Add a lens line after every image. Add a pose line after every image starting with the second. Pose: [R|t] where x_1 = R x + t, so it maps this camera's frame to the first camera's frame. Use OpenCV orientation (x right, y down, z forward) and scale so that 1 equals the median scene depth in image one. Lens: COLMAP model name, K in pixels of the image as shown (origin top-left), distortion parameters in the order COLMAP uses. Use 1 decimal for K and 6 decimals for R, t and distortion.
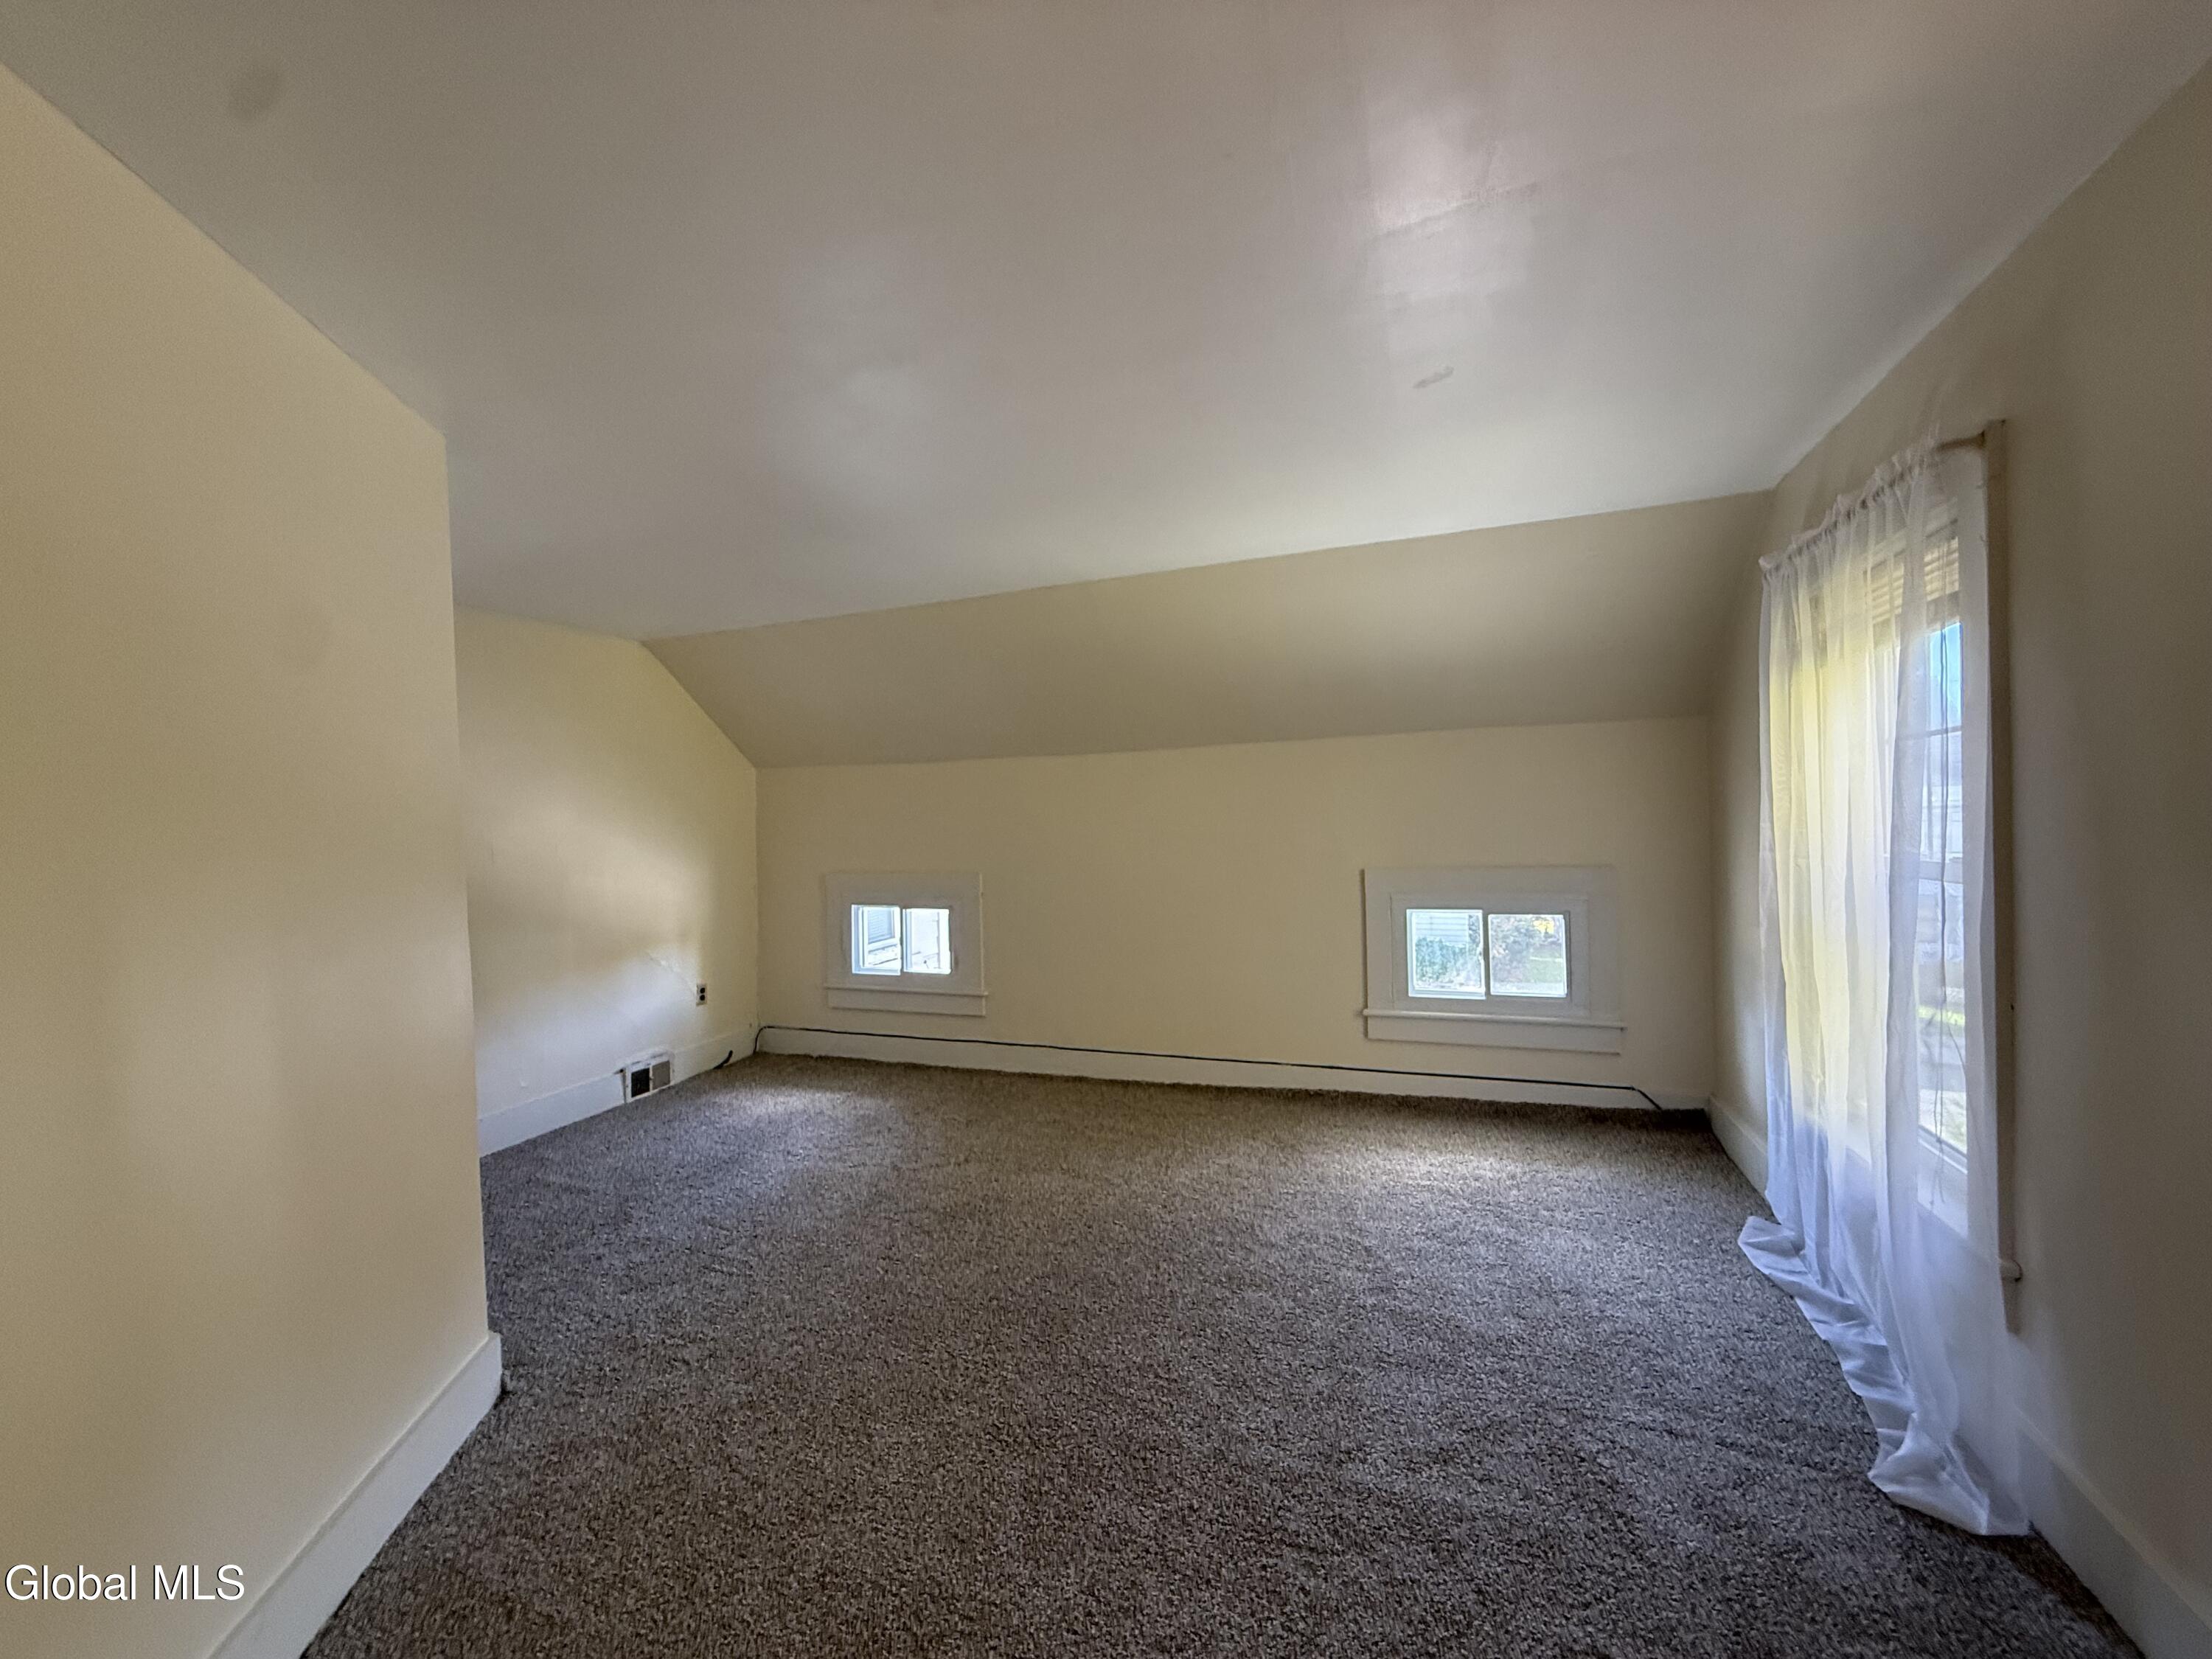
lens RADIAL K [[880.2, 0, 1111.1], [0, 880.2, 829.6], [0, 0, 1]] dist [0.000927, 0.000825]
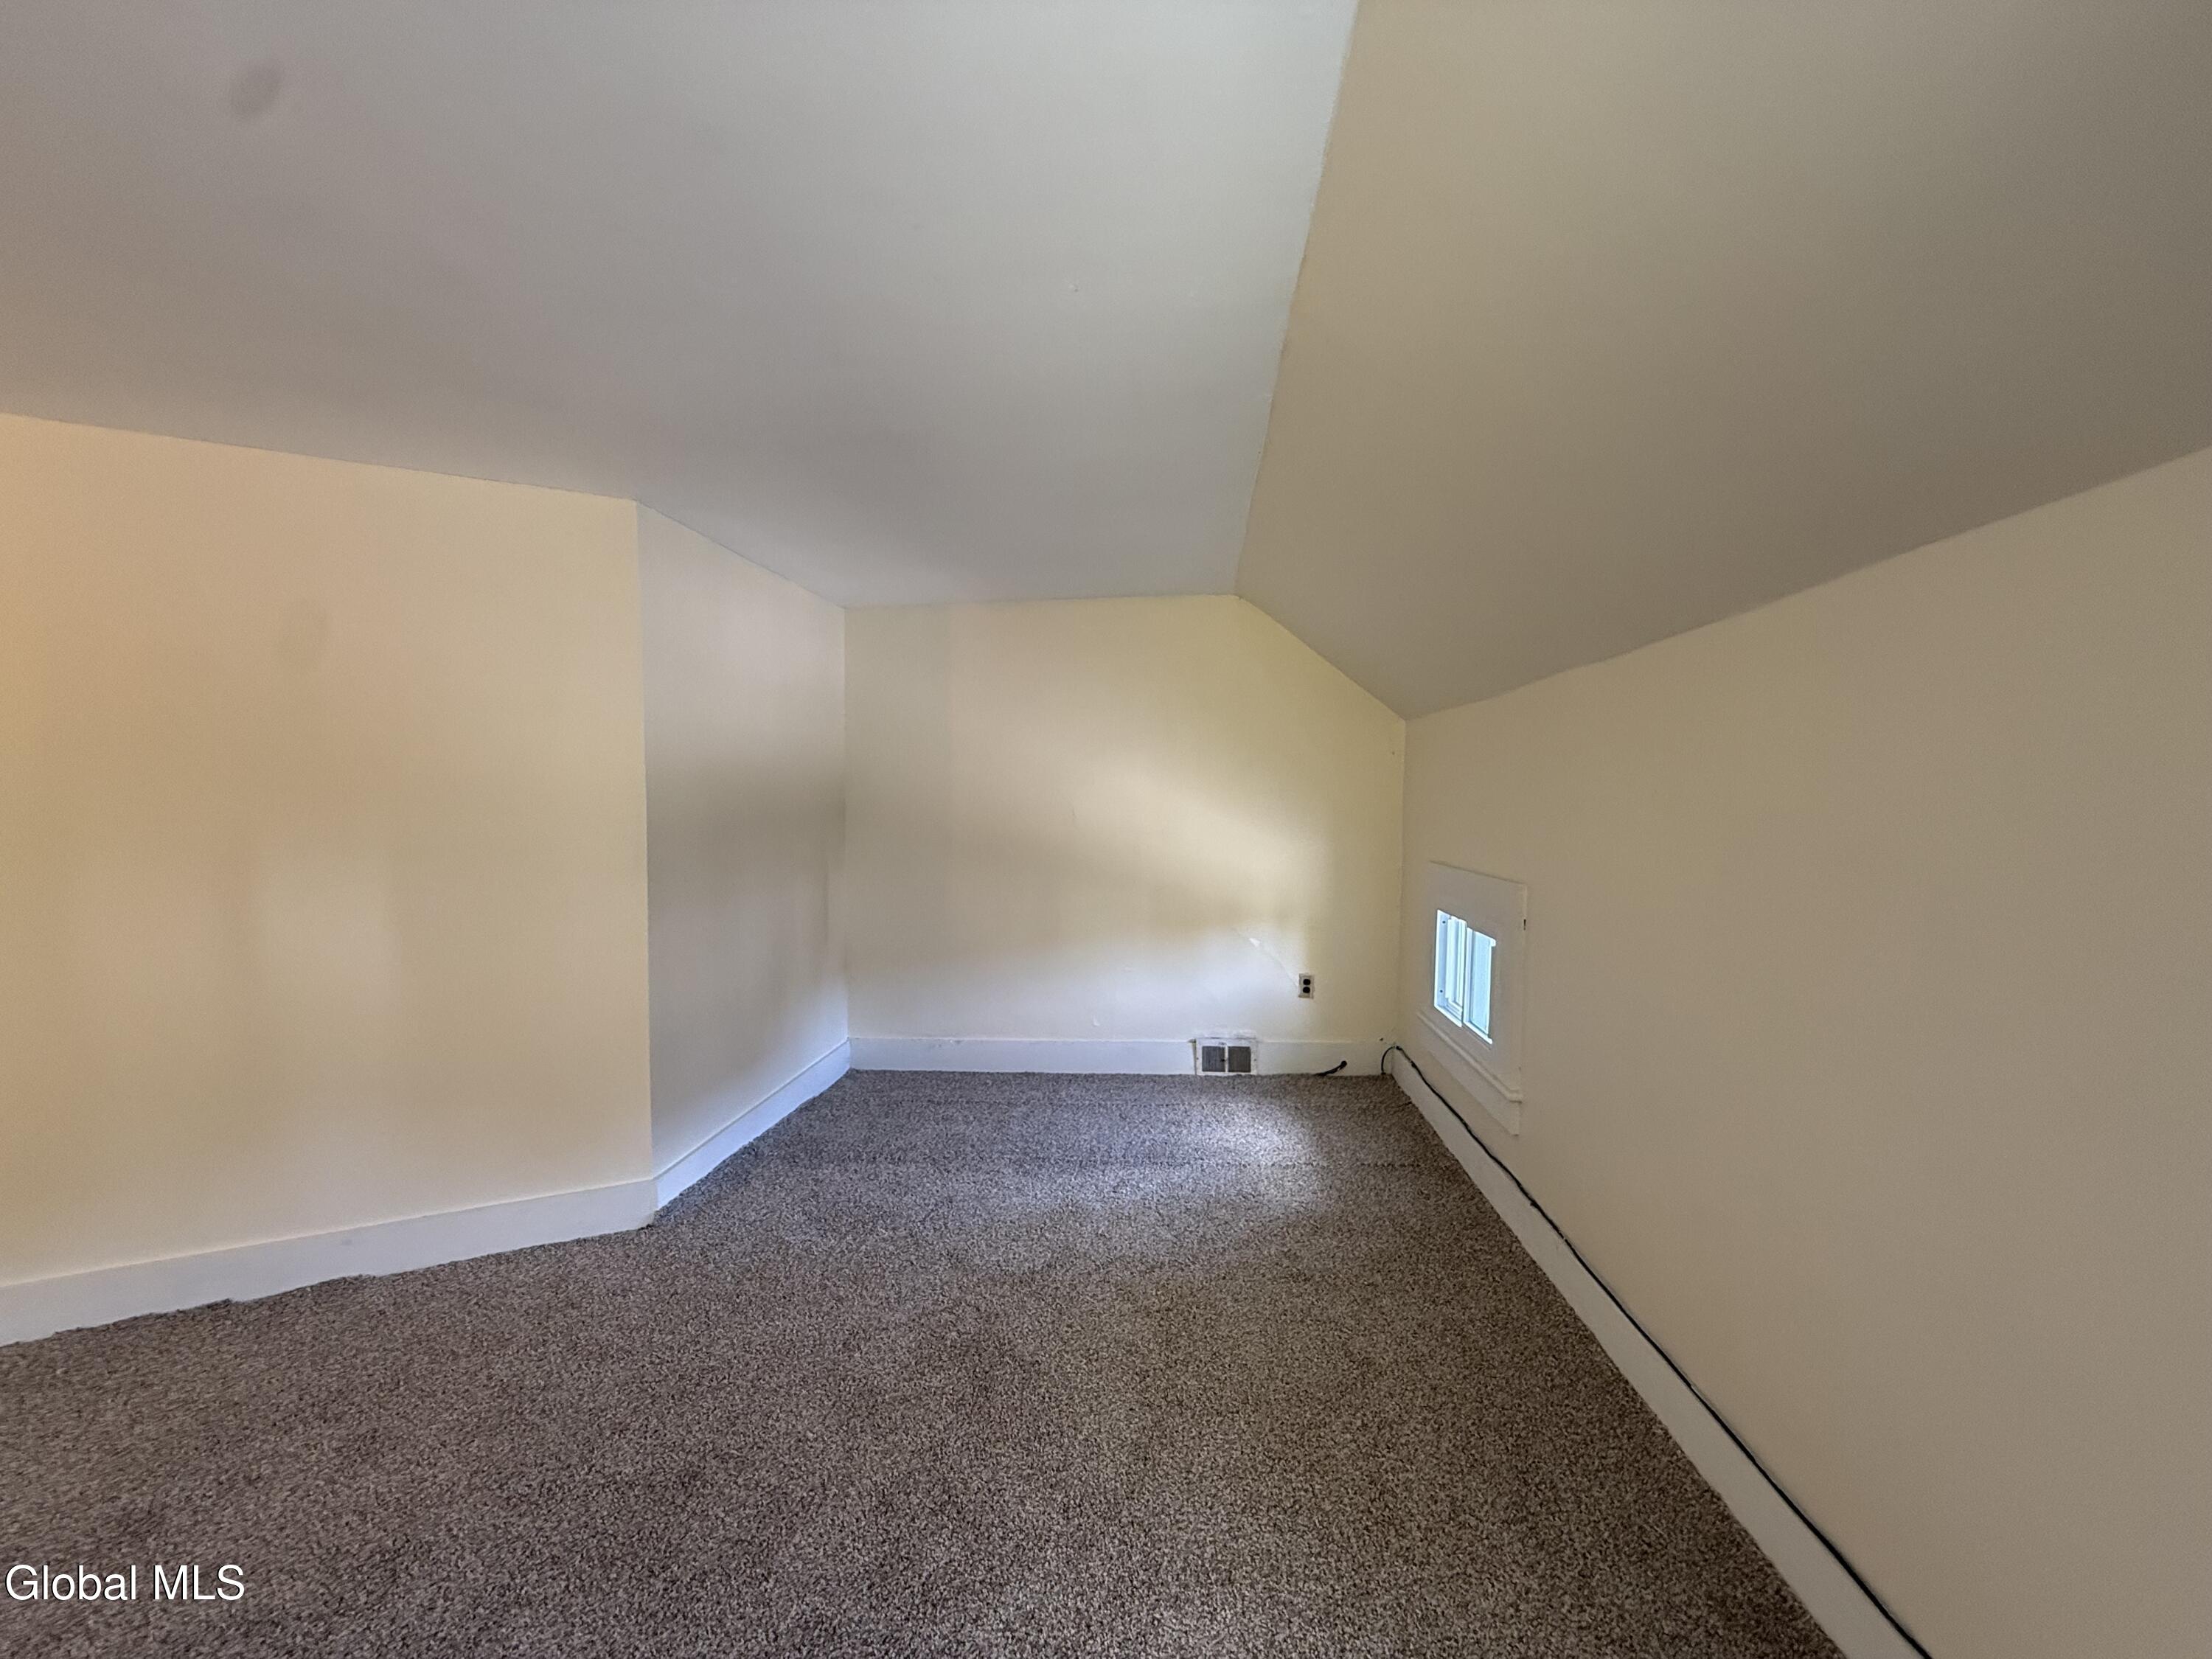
lens RADIAL K [[880.2, 0, 1106.1], [0, 880.2, 830.8], [0, 0, 1]] dist [0.000927, 0.000825]
pose [[0.268151, 0.053496, -0.961891, 0.329217], [-0.019147, 0.998556, 0.050197, -0.006283], [0.963187, 0.004957, 0.268788, 0.608944]]
